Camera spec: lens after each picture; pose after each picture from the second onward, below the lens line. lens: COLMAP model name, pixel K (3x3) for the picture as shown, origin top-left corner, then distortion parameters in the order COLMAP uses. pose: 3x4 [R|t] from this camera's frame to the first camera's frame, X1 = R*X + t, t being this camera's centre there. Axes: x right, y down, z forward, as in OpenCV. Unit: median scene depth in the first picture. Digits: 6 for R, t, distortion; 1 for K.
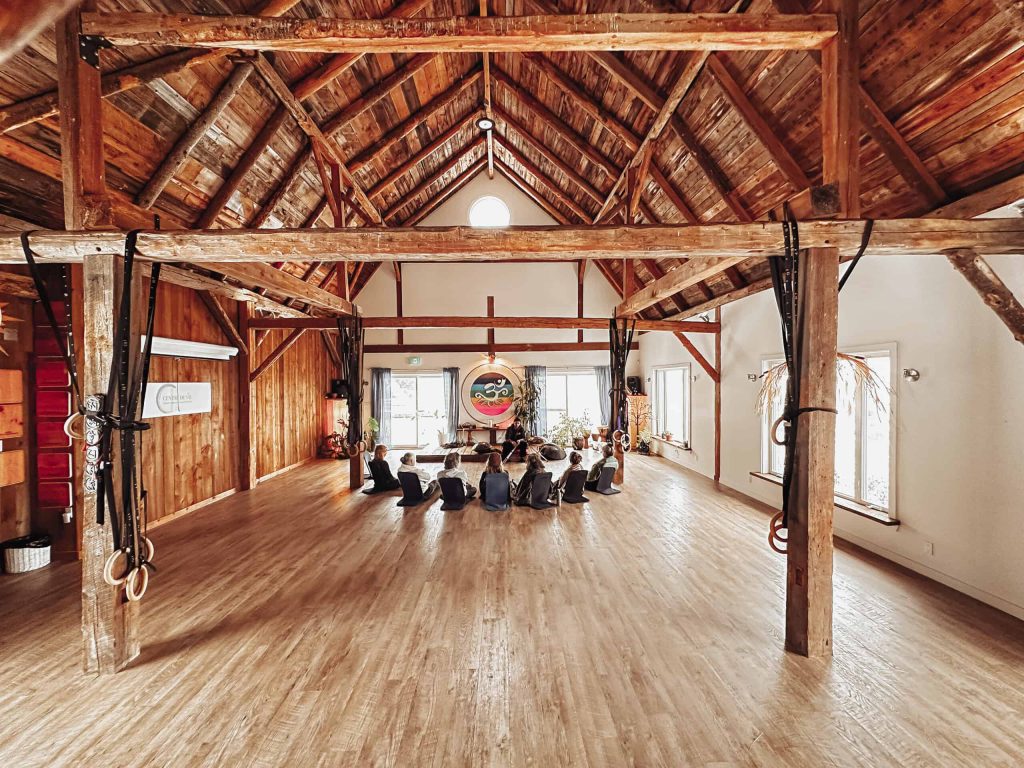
lens RADIAL K [[416.3, 0, 517.5], [0, 416.3, 386.3], [0, 0, 1]] dist [0.001557, -0.000020]
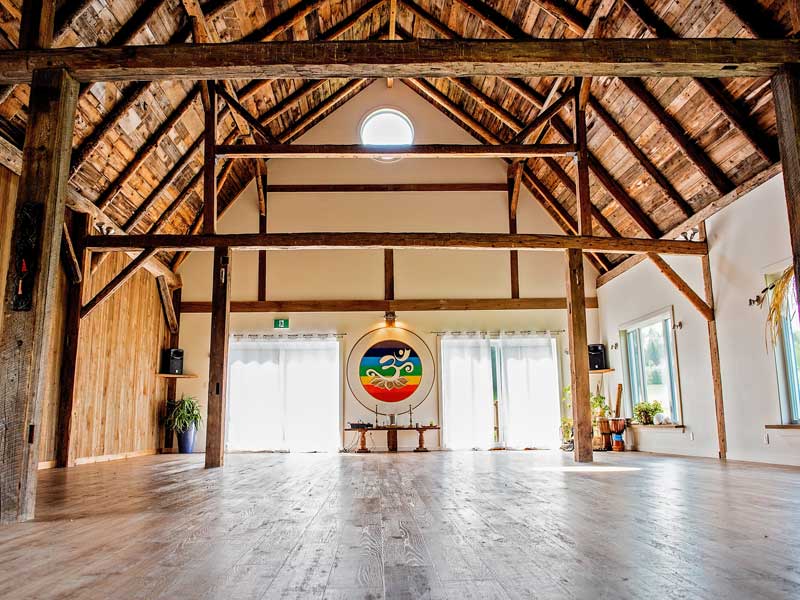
lens RADIAL K [[646.0, 0, 396.8], [0, 646.0, 301.3], [0, 0, 1]] dist [-0.039978, -0.022125]
pose [[0.999968, -0.004193, -0.006879, -0.066266], [0.002761, 0.980527, -0.196363, 0.178386], [0.007568, 0.196338, 0.980507, -0.116121]]
